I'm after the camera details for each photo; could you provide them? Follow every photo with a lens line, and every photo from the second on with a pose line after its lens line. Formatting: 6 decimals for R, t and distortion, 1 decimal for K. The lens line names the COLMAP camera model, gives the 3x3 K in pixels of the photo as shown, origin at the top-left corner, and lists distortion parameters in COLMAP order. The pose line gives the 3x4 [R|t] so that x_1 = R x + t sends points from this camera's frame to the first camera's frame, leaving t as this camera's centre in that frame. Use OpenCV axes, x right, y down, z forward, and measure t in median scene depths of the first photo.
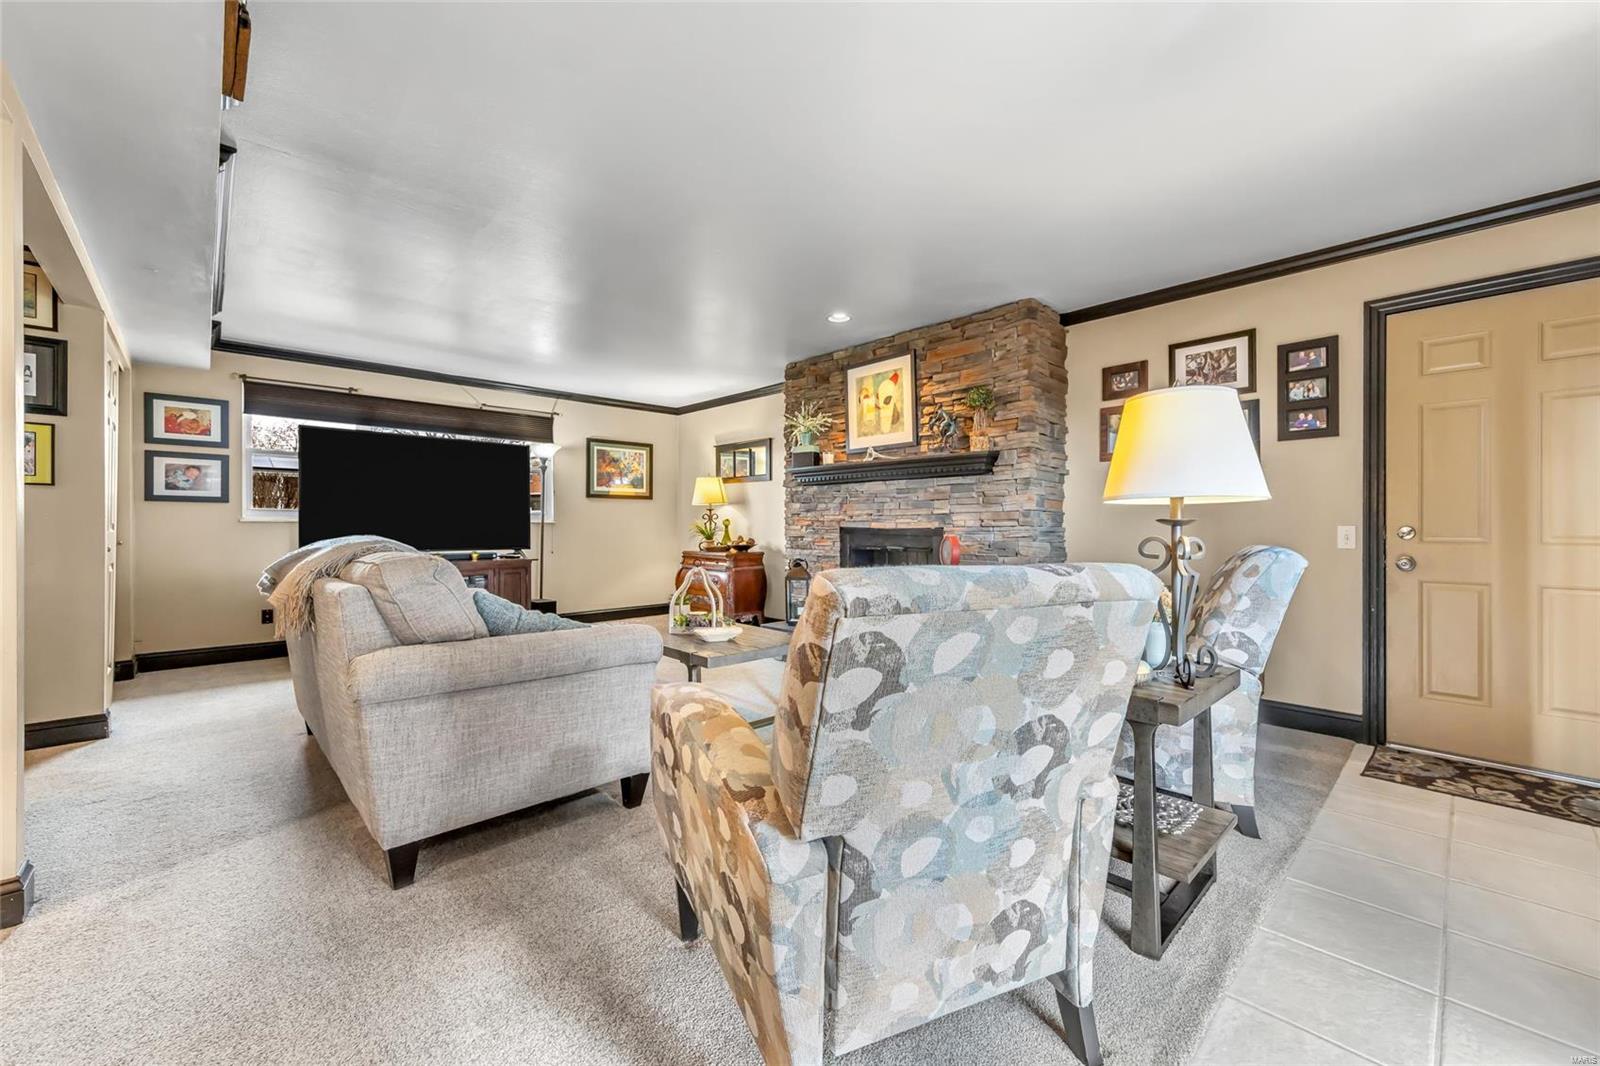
lens RADIAL K [[632.8, 0, 800.1], [0, 632.8, 527.9], [0, 0, 1]] dist [0.003912, -0.000288]
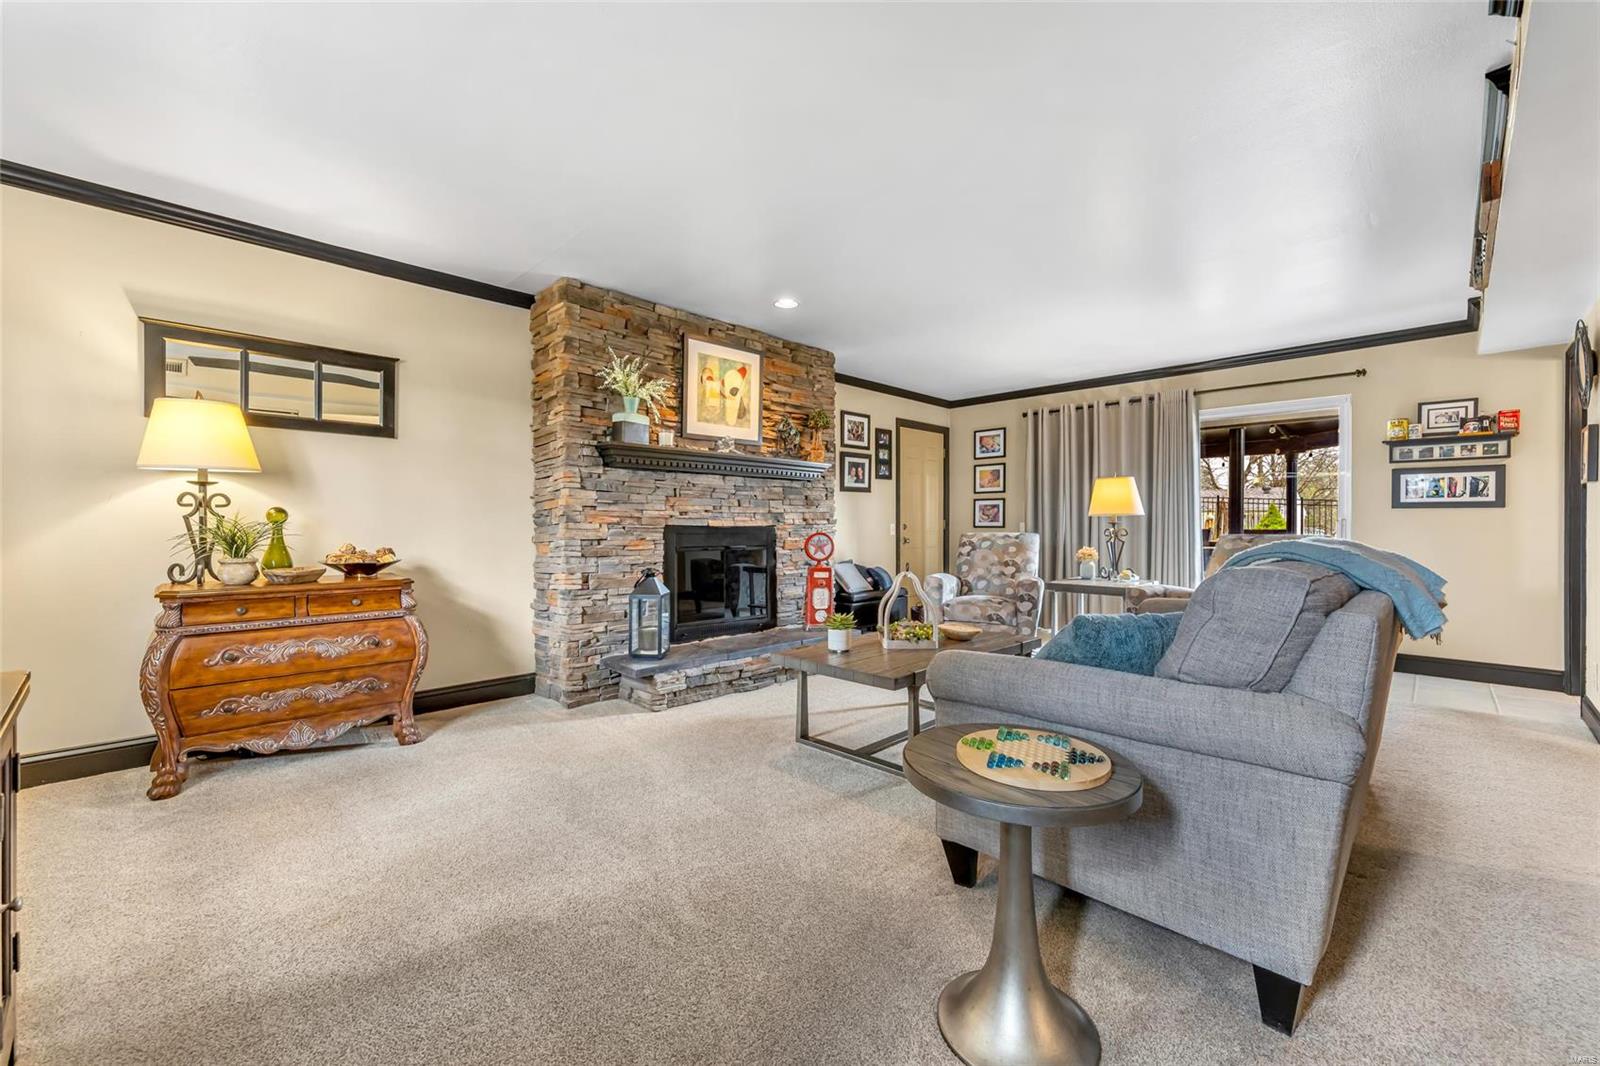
lens RADIAL K [[632.8, 0, 798.6], [0, 632.8, 528.8], [0, 0, 1]] dist [0.003912, -0.000288]
pose [[-0.020075, -0.009712, 0.999751, -0.801953], [0.001157, 0.999952, 0.009737, -0.005066], [-0.999798, 0.001352, -0.020063, 0.909064]]
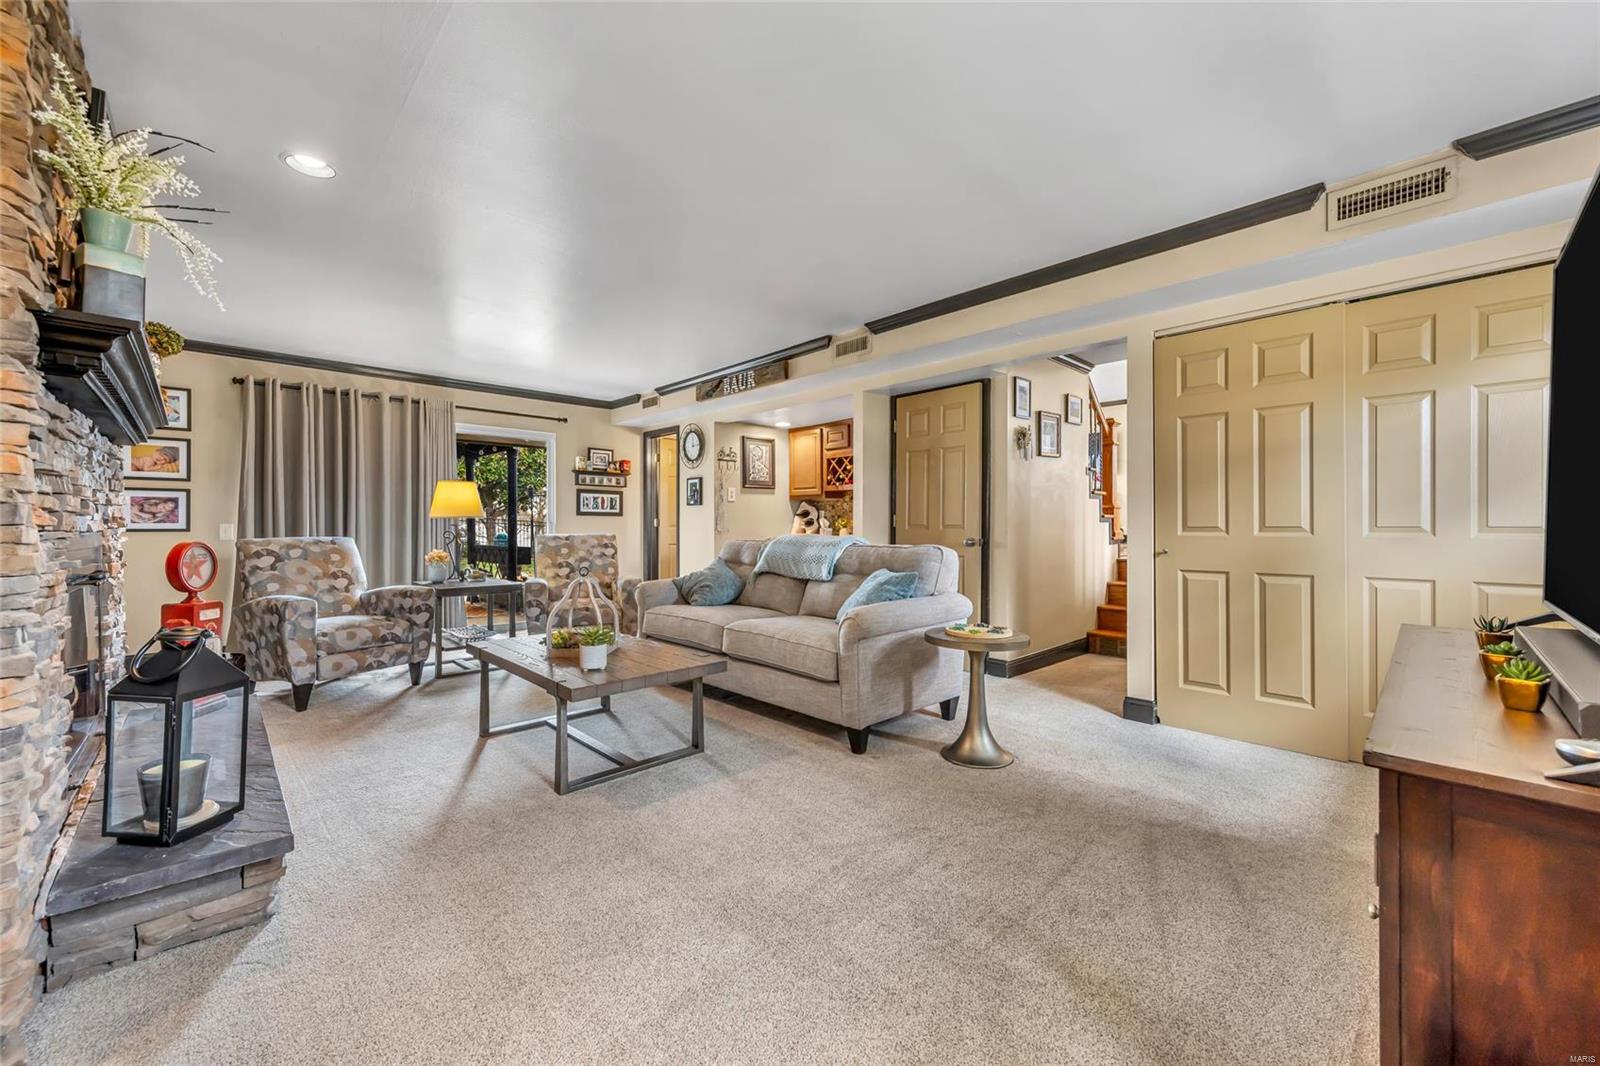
lens RADIAL K [[632.8, 0, 801.2], [0, 632.8, 527.8], [0, 0, 1]] dist [0.003912, -0.000288]
pose [[-0.999993, -0.002963, -0.002157, -0.361486], [-0.002976, 0.999979, 0.005712, -0.007071], [0.002140, 0.005718, -0.999981, 1.416508]]
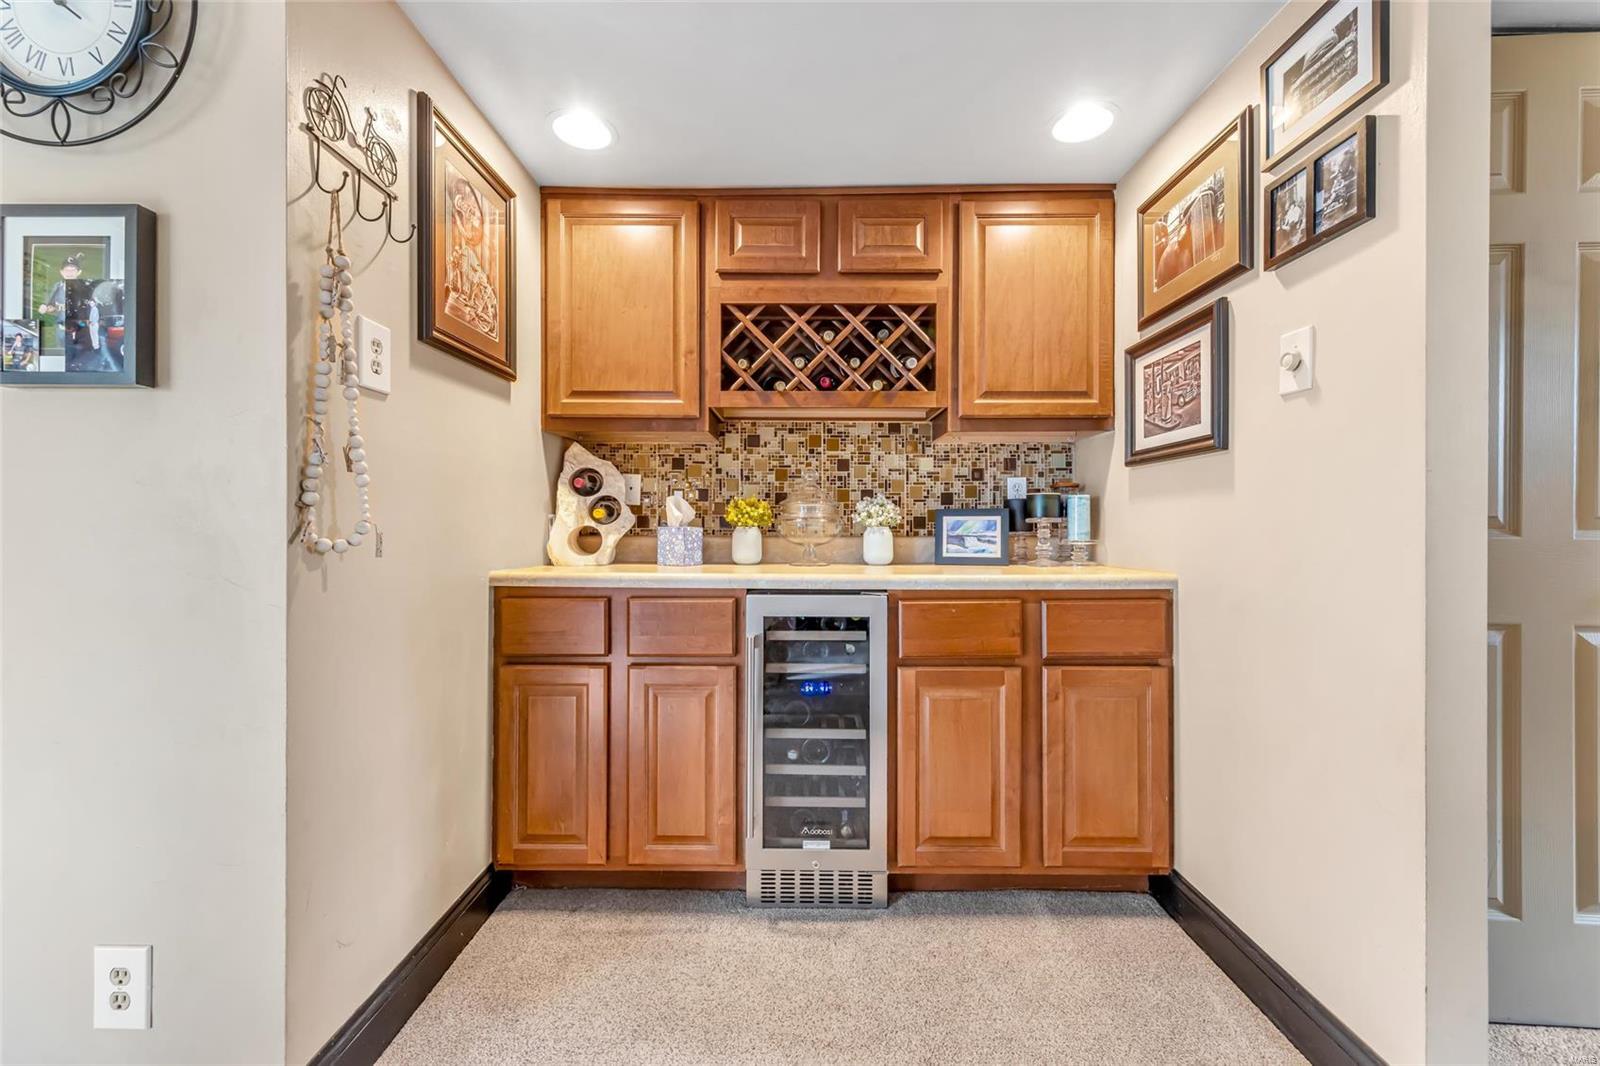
lens RADIAL K [[632.8, 0, 798.9], [0, 632.8, 525.0], [0, 0, 1]] dist [0.003912, -0.000288]
pose [[-0.688602, 0.000012, -0.725139, -0.139374], [-0.006875, 0.999955, 0.006546, -0.003053], [0.725106, 0.009493, -0.688571, 0.340839]]
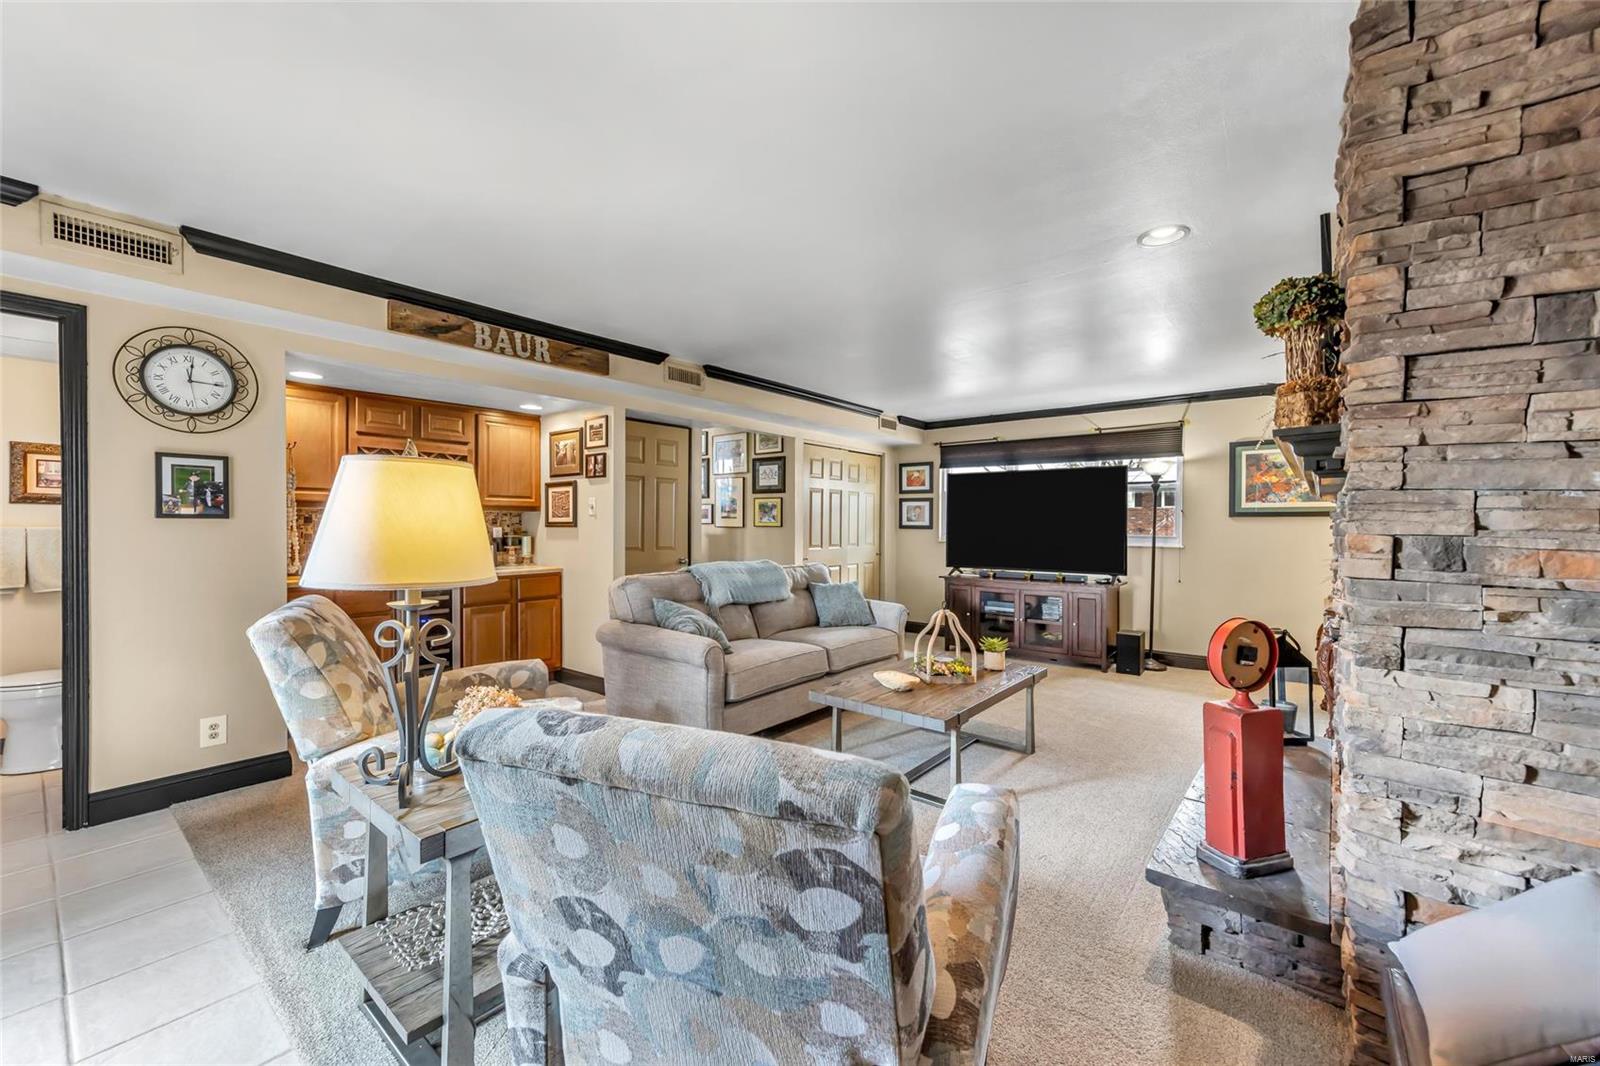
lens RADIAL K [[632.8, 0, 806.0], [0, 632.8, 527.6], [0, 0, 1]] dist [0.003912, -0.000288]
pose [[0.134264, 0.003196, -0.990940, 0.560692], [-0.008198, 0.999964, 0.002114, -0.045108], [0.990912, 0.007840, 0.134286, 0.510504]]
